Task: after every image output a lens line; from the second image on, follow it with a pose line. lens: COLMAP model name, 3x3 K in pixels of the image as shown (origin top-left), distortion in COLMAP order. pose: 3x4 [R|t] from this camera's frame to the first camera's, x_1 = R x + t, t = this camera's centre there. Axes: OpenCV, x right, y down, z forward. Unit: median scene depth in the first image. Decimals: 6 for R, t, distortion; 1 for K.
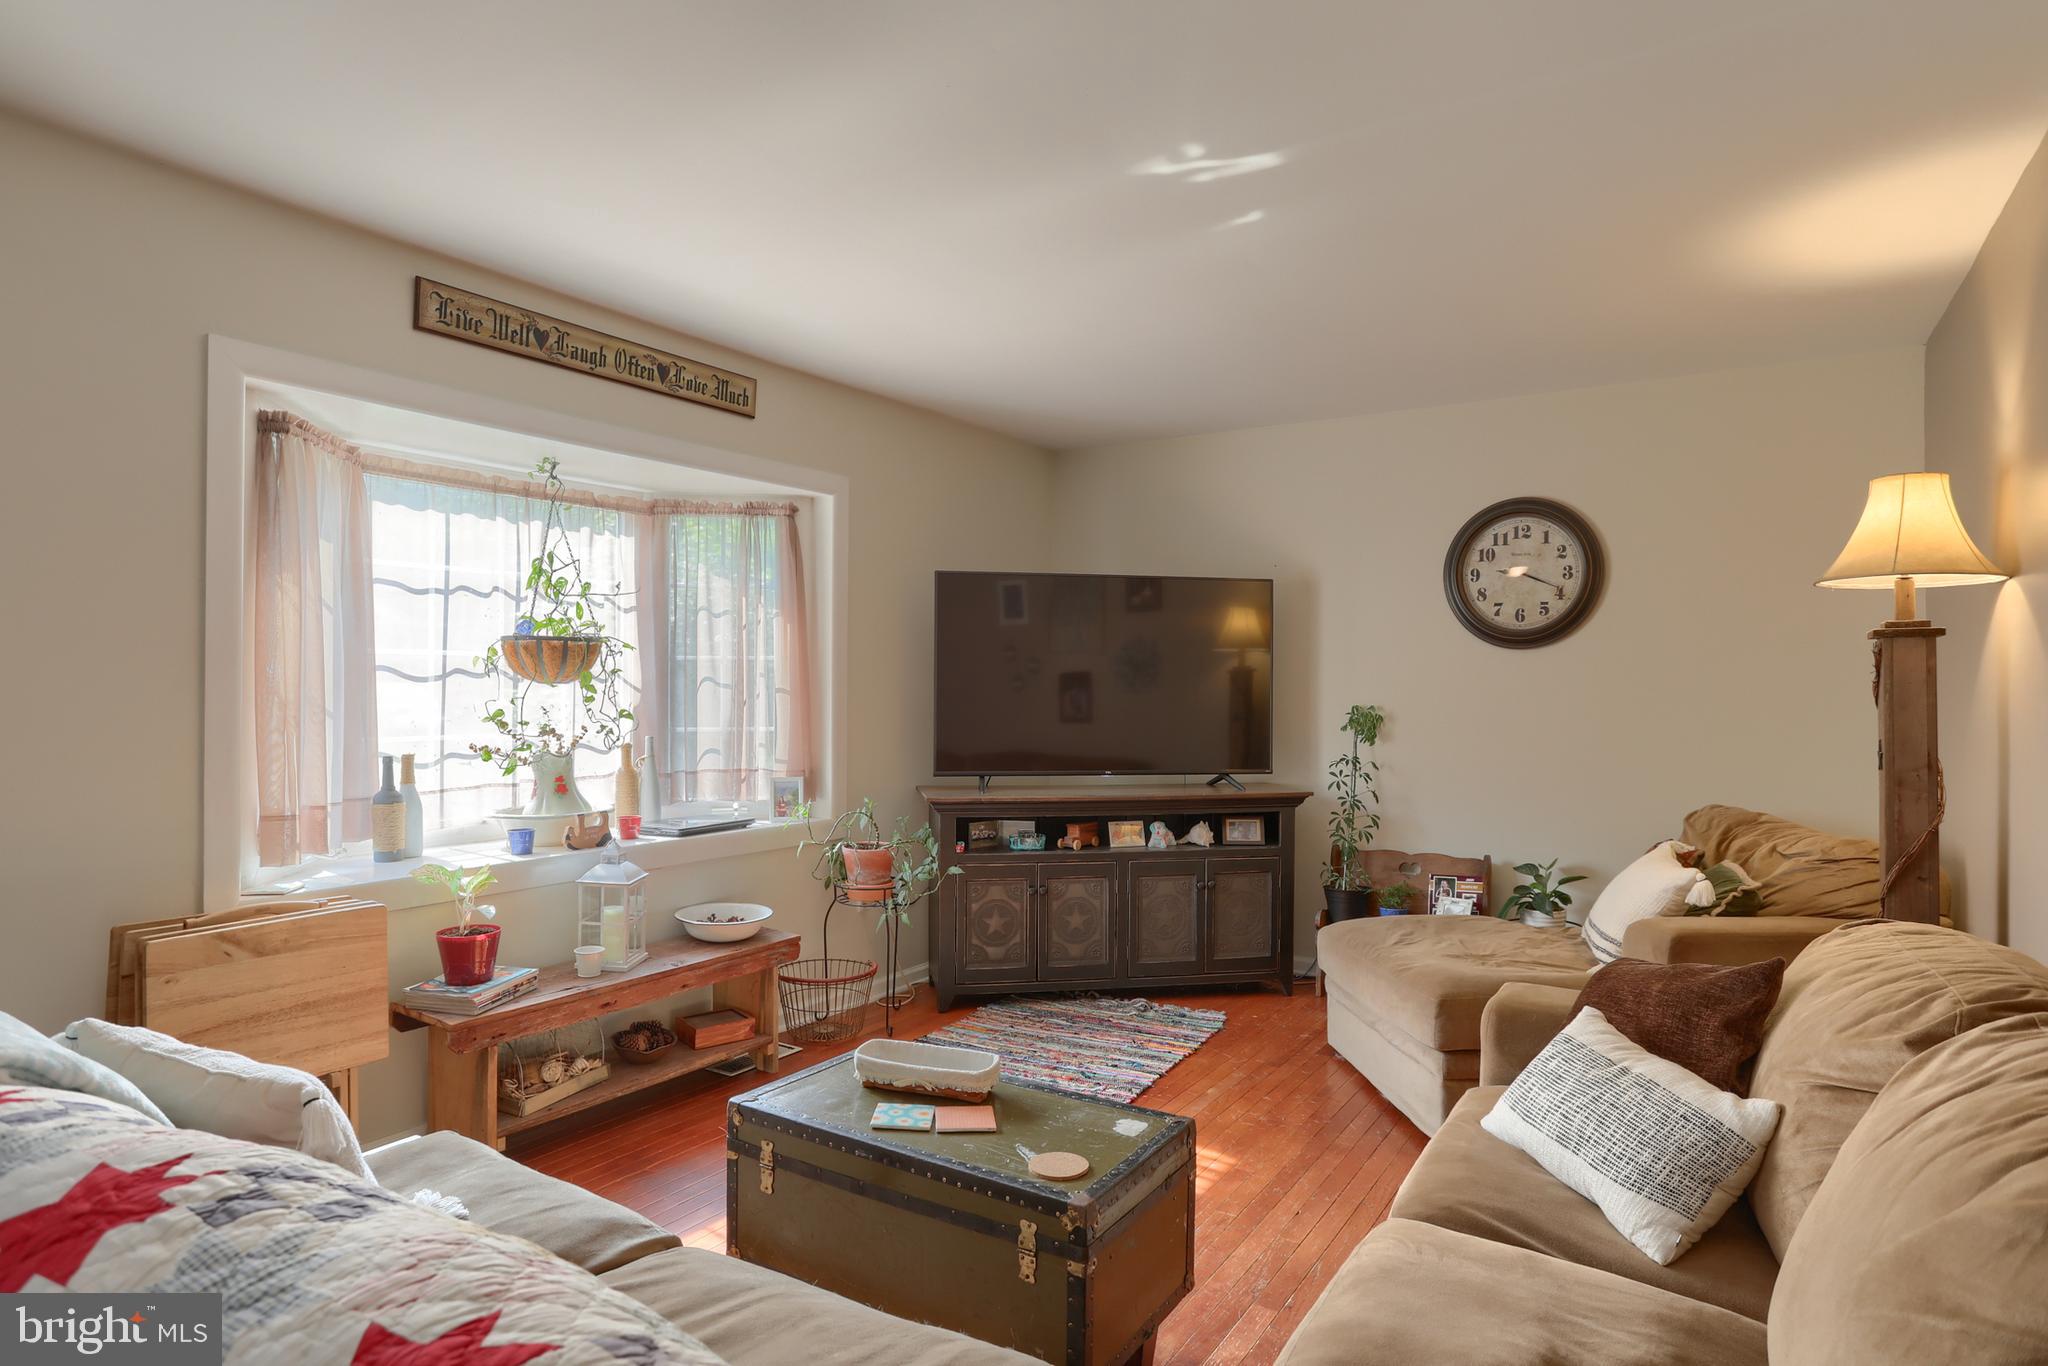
lens RADIAL K [[1111.8, 0, 1026.6], [0, 1111.8, 696.8], [0, 0, 1]] dist [-0.024347, 0.000380]
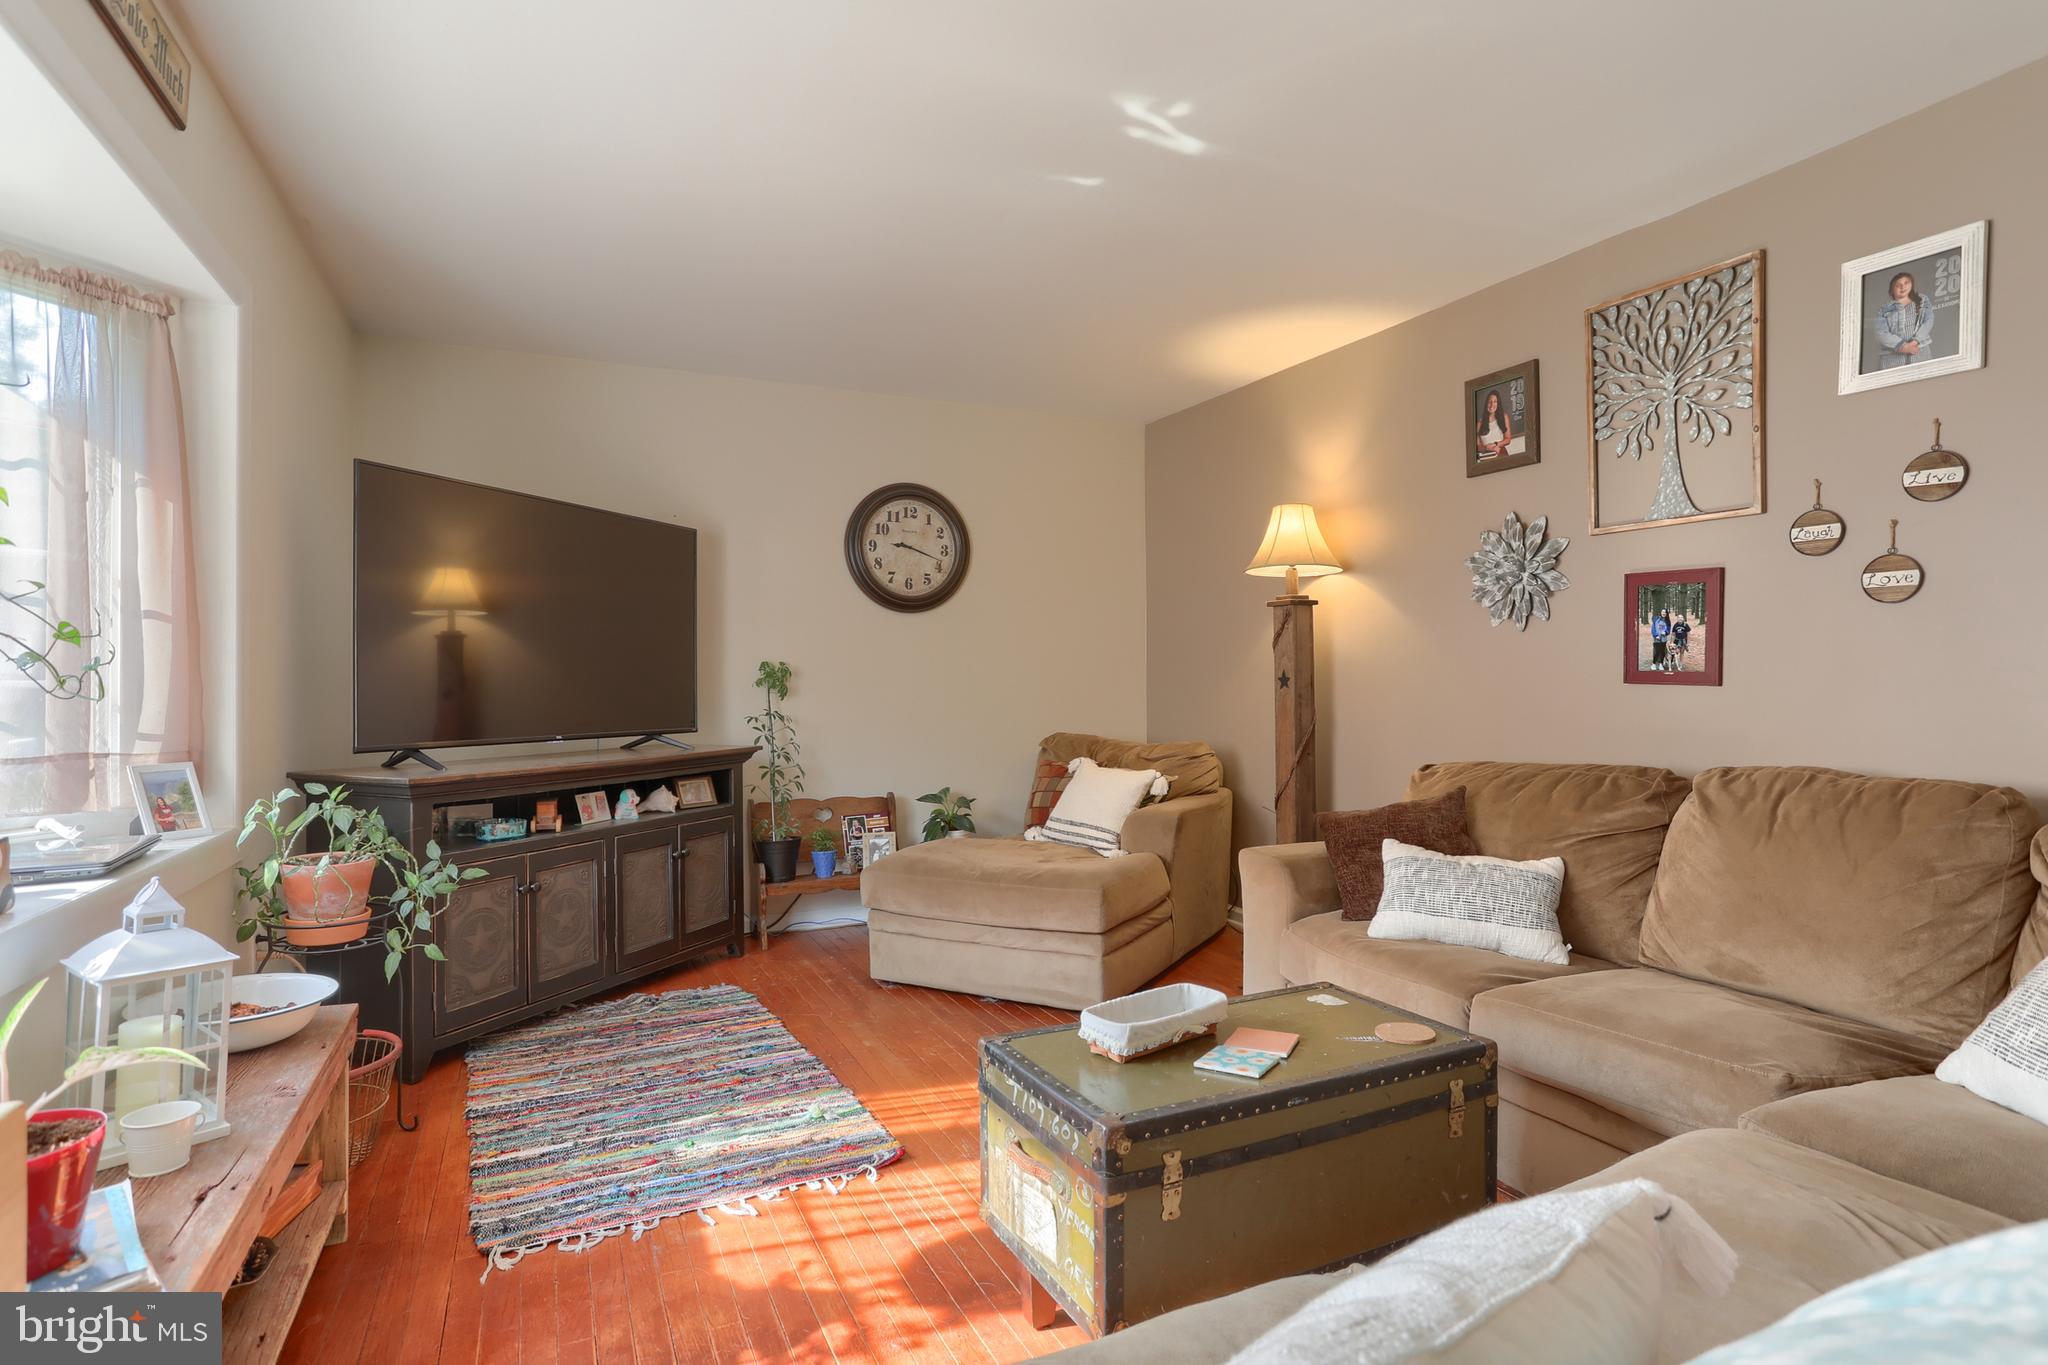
lens RADIAL K [[1022.6, 0, 1024.0], [0, 1022.6, 682.5], [0, 0, 1]] dist [-0.057458, 0.033845]
pose [[0.533275, -0.004543, 0.845930, -0.407681], [0.010697, 0.999942, -0.001373, 0.034131], [-0.845874, 0.009781, 0.533293, 0.326183]]
